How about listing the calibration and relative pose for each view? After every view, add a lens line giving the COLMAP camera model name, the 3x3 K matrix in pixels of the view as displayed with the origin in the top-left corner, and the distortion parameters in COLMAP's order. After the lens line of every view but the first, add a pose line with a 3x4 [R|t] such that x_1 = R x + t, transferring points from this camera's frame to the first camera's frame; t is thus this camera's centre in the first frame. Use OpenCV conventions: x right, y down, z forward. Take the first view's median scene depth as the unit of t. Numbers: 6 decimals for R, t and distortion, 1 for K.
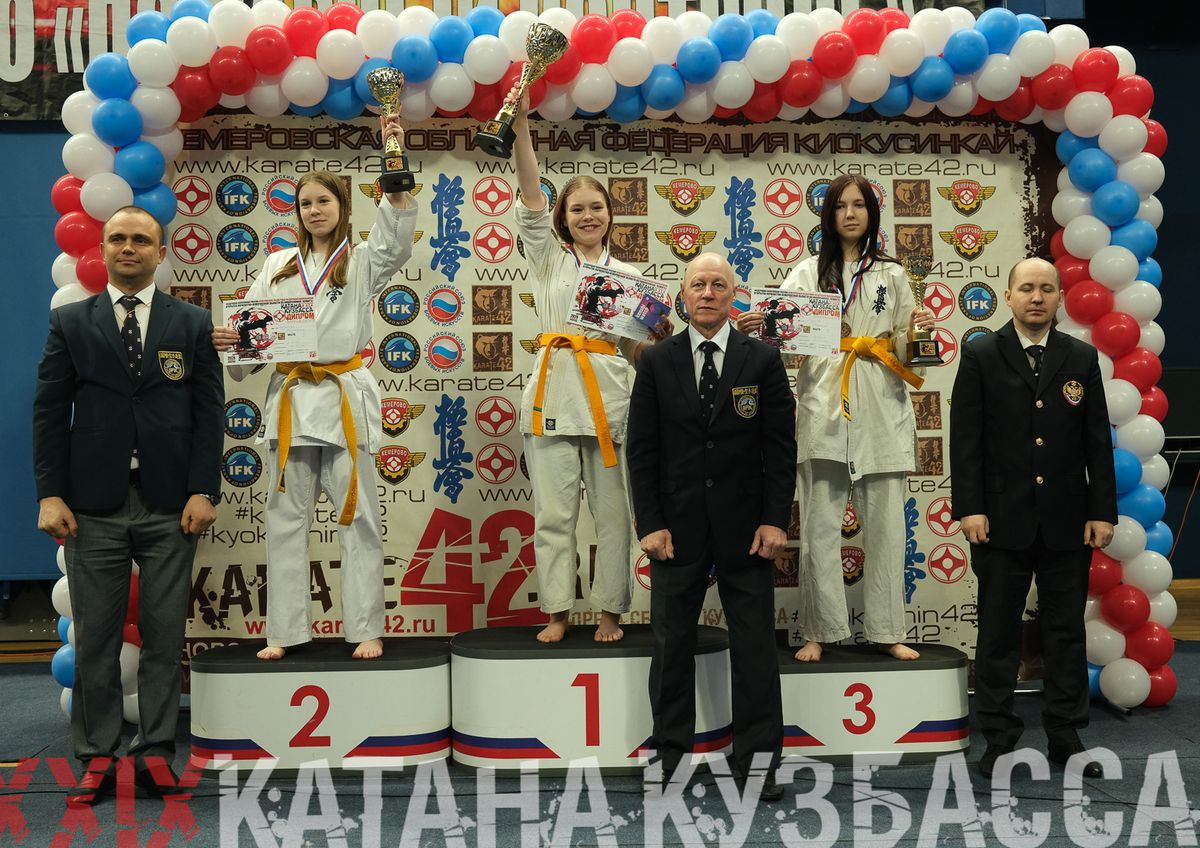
lens RADIAL K [[1343.6, 0, 613.9], [0, 1343.6, 388.0], [0, 0, 1]] dist [-0.017647, 0.045828]
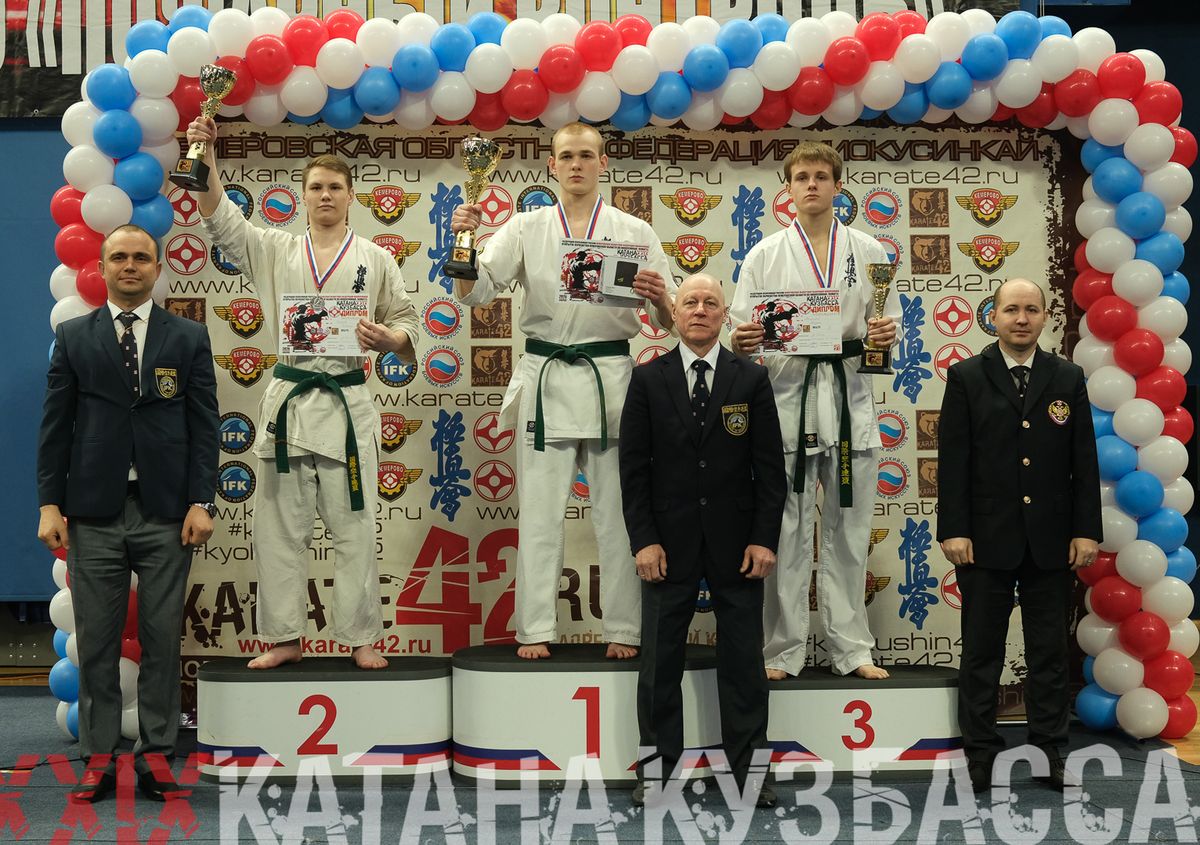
lens RADIAL K [[1186.5, 0, 566.1], [0, 1186.5, 435.4], [0, 0, 1]] dist [-0.007703, 0.004768]
pose [[0.998991, 0.007322, -0.044309, 0.002310], [-0.006269, 0.999695, 0.023873, 0.002313], [0.044470, -0.023571, 0.998733, 0.140845]]
